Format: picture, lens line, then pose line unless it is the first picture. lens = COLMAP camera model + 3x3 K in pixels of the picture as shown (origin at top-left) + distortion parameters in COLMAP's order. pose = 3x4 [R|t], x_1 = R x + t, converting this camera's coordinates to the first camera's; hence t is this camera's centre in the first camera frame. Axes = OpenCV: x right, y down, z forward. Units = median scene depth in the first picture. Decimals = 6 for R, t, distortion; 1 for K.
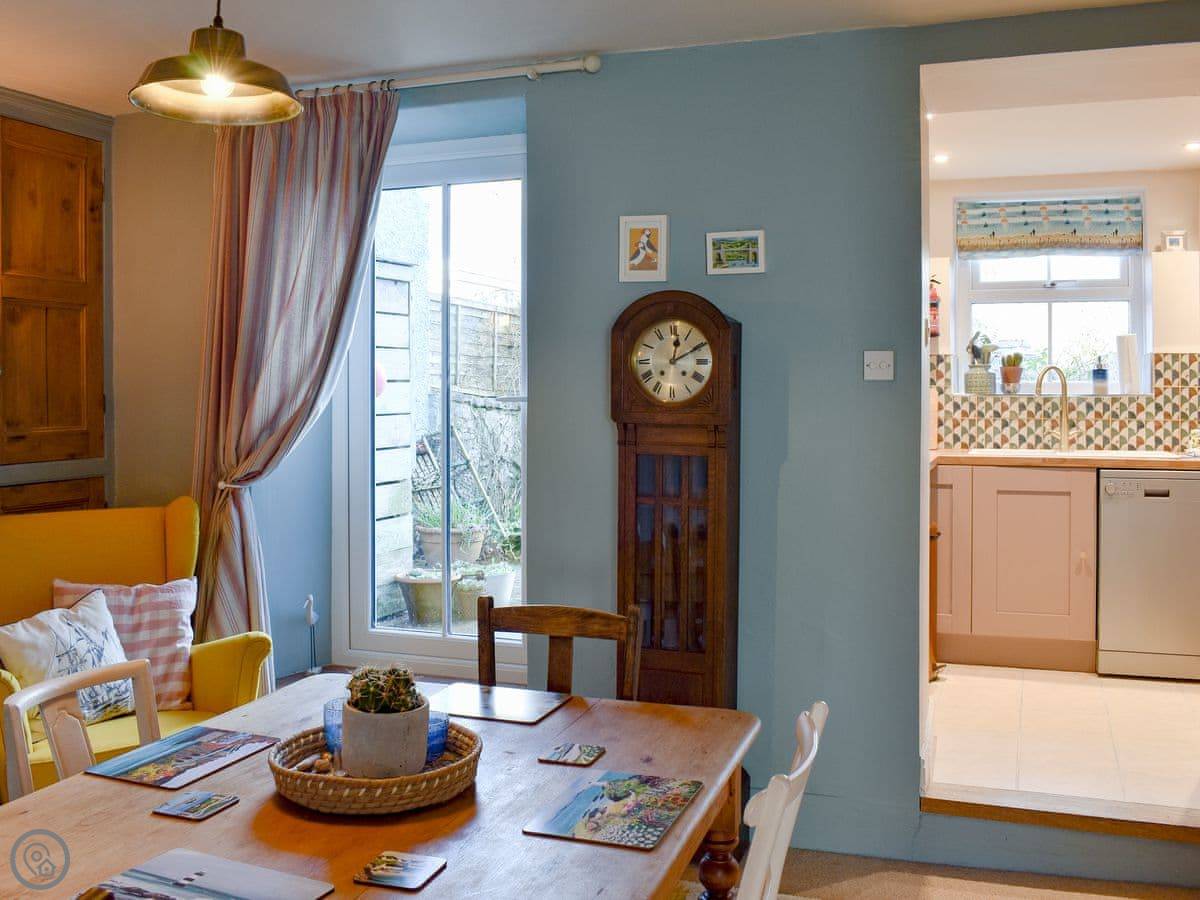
lens RADIAL K [[1097.7, 0, 639.9], [0, 1097.7, 385.7], [0, 0, 1]] dist [-0.100185, 0.030401]
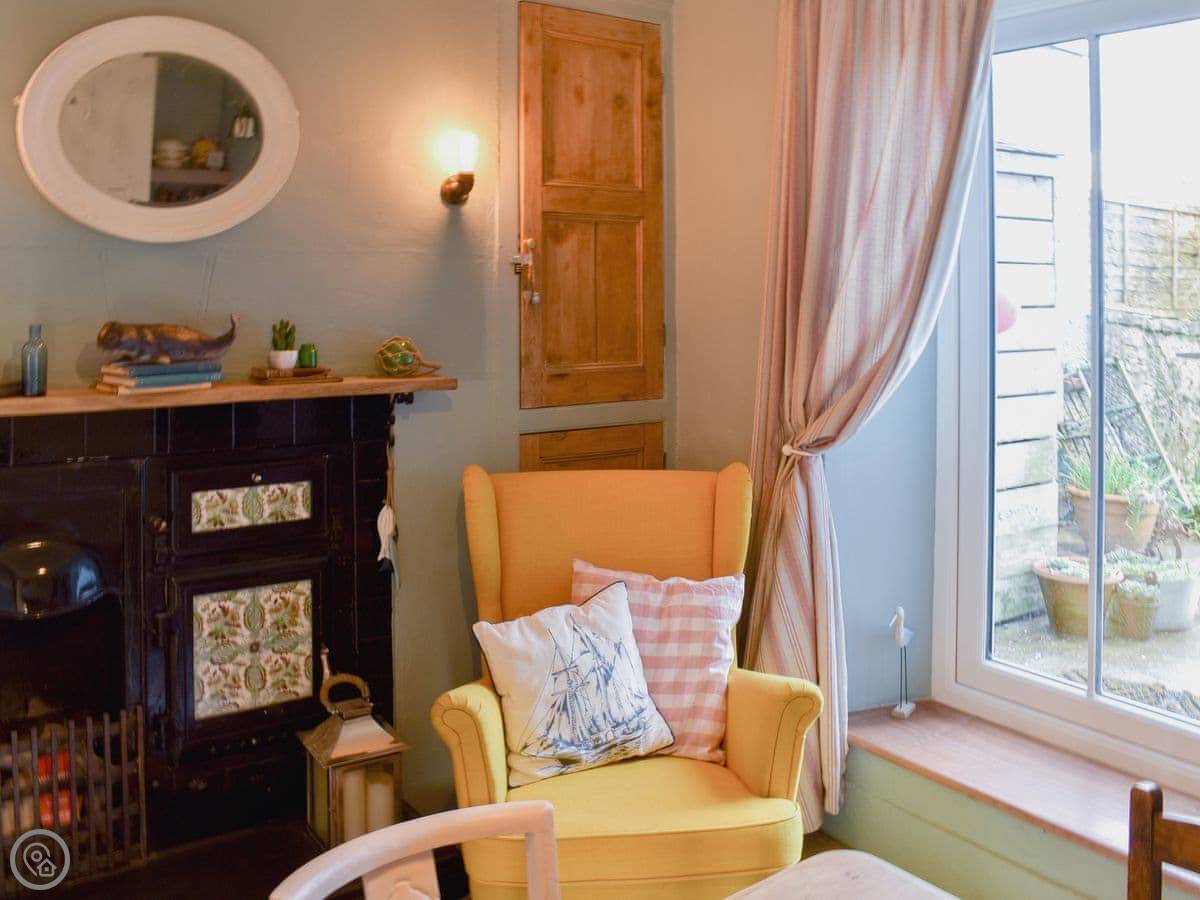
lens RADIAL K [[1111.9, 0, 621.9], [0, 1111.9, 226.7], [0, 0, 1]] dist [-0.090014, 0.000000]
pose [[0.824127, -0.018518, -0.566102, -0.038489], [-0.009971, 0.998836, -0.047188, -0.028905], [0.566317, 0.044534, 0.822984, 0.291614]]
